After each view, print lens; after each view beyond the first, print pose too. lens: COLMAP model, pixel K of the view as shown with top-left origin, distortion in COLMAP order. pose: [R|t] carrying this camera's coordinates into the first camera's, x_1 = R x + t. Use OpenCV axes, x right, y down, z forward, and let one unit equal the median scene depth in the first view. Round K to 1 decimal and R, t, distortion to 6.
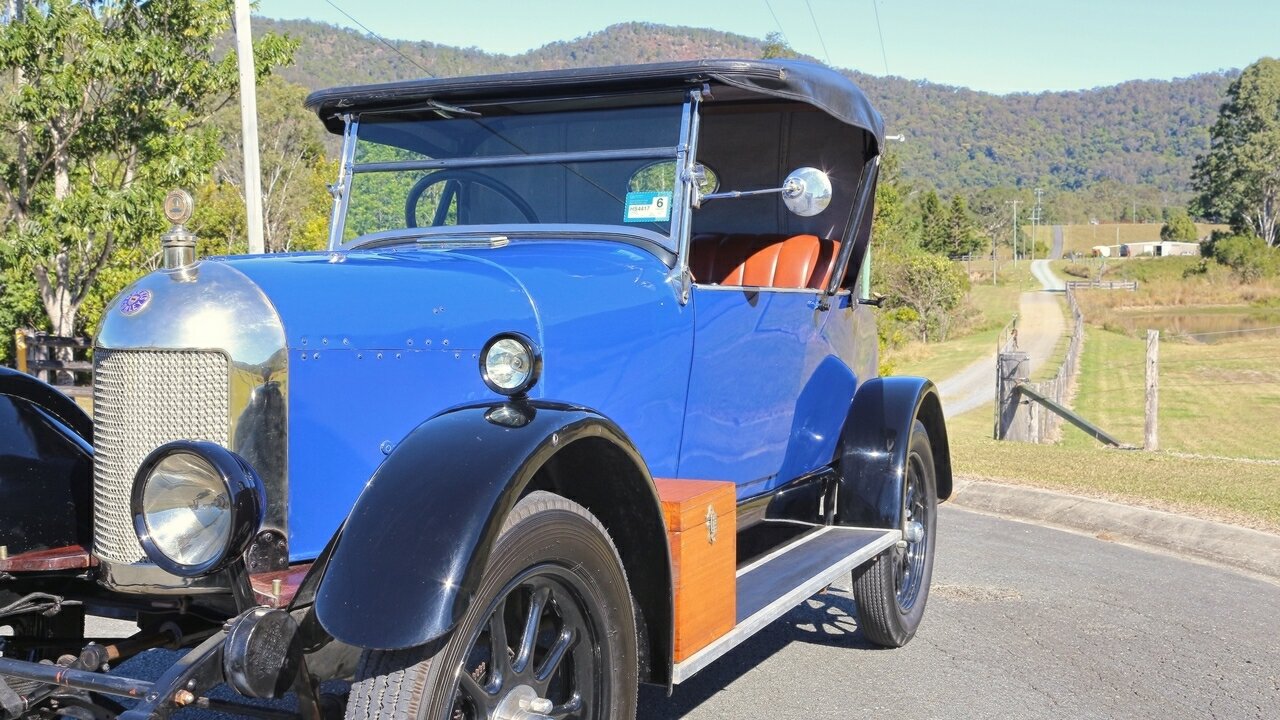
lens RADIAL K [[1411.0, 0, 629.4], [0, 1411.0, 361.3], [0, 0, 1]] dist [-0.065405, 0.000000]
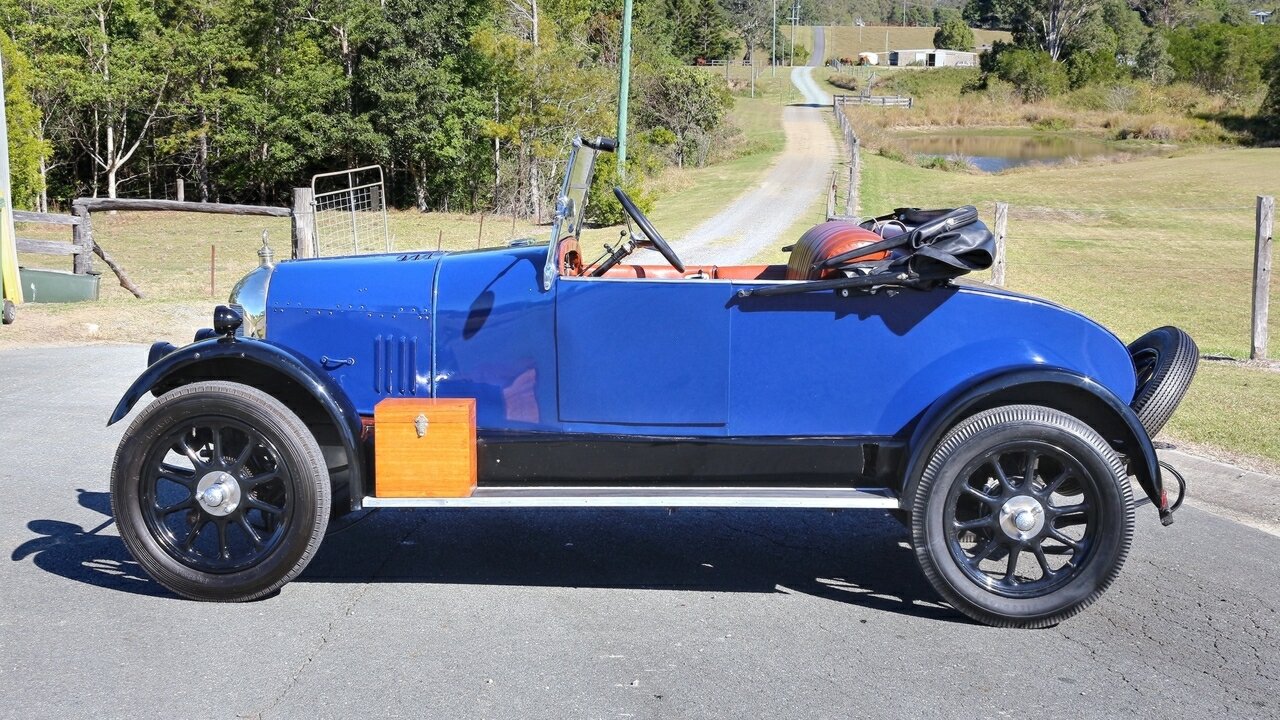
lens RADIAL K [[1663.8, 0, 650.6], [0, 1663.8, 323.3], [0, 0, 1]] dist [-0.094785, 0.000000]
pose [[0.981000, -0.006047, 0.193916, -0.154236], [-0.010396, 0.996440, 0.083662, -0.065588], [-0.193731, -0.084088, 0.977444, -0.109372]]
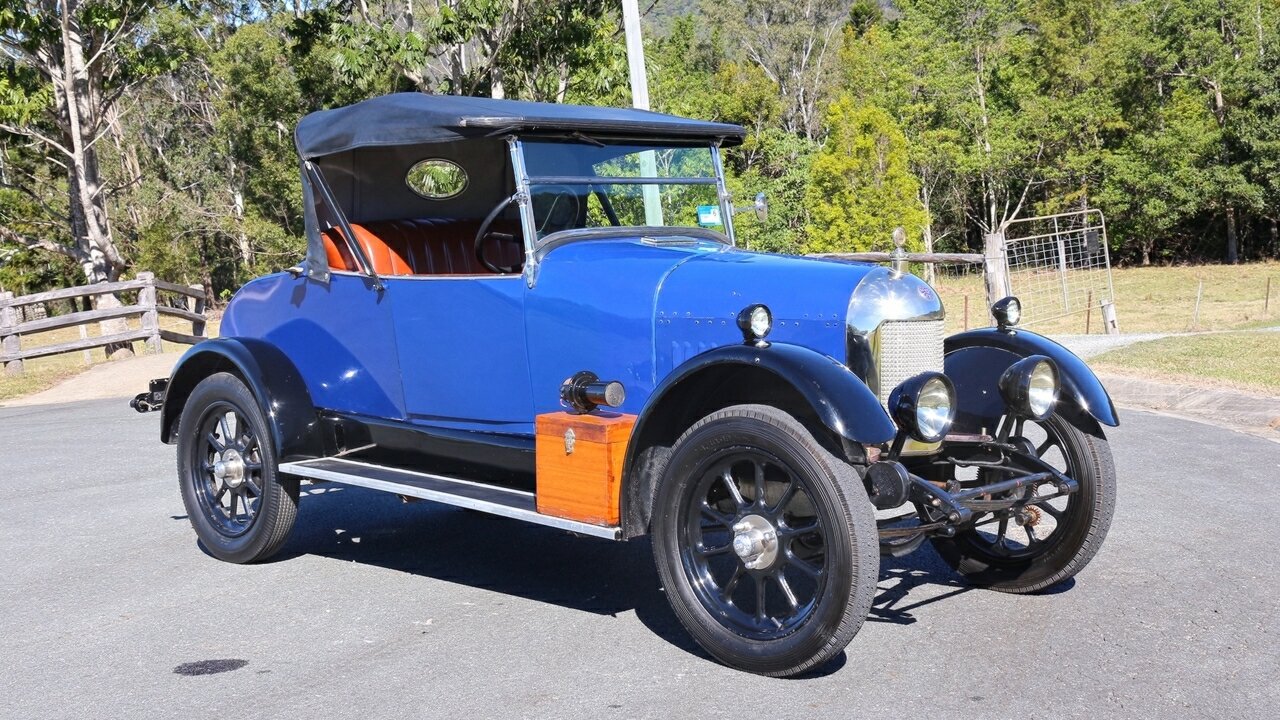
lens RADIAL K [[1629.5, 0, 636.1], [0, 1629.5, 313.5], [0, 0, 1]] dist [-0.086074, 0.000000]
pose [[0.932296, -0.030337, -0.360421, 0.272285], [0.043940, 0.998595, 0.029606, -0.023836], [0.359017, -0.043439, 0.932320, -0.102182]]
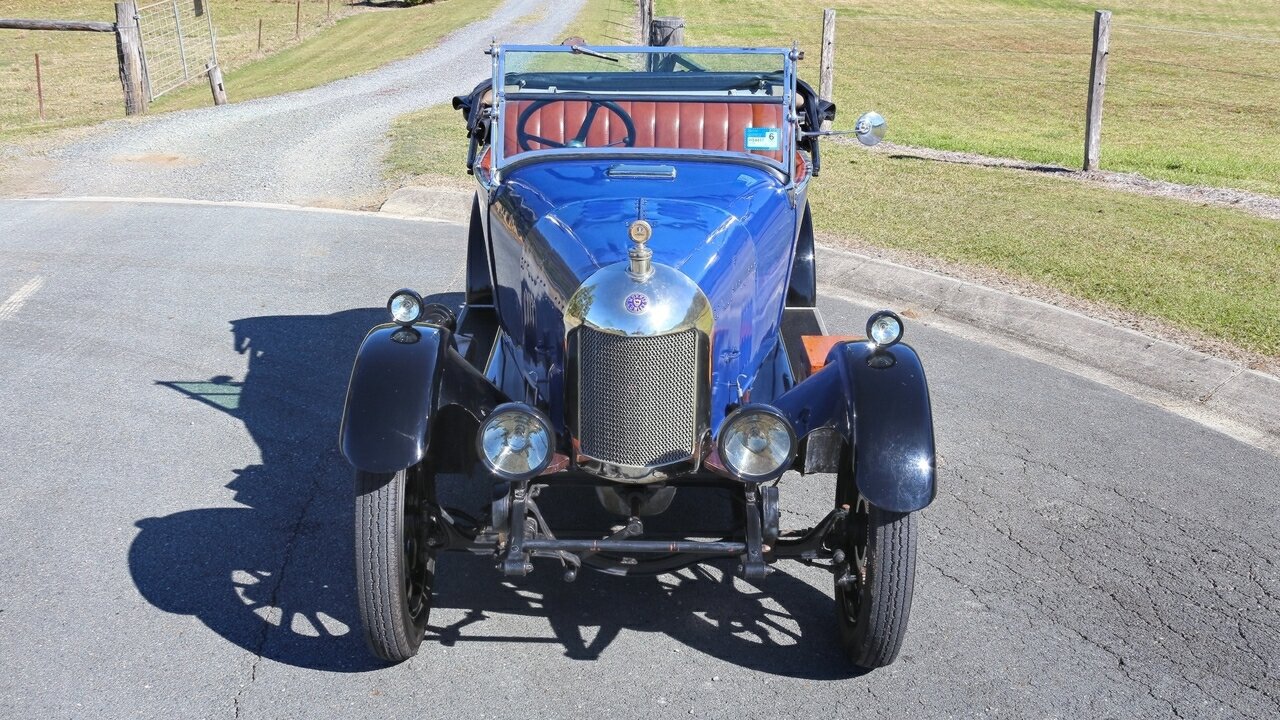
lens RADIAL K [[1502.3, 0, 642.5], [0, 1502.3, 326.3], [0, 0, 1]] dist [-0.074120, 0.000000]
pose [[0.949378, -0.079678, 0.303862, -0.164115], [0.004322, 0.970519, 0.240985, -0.124392], [-0.314105, -0.227473, 0.921734, 0.089585]]
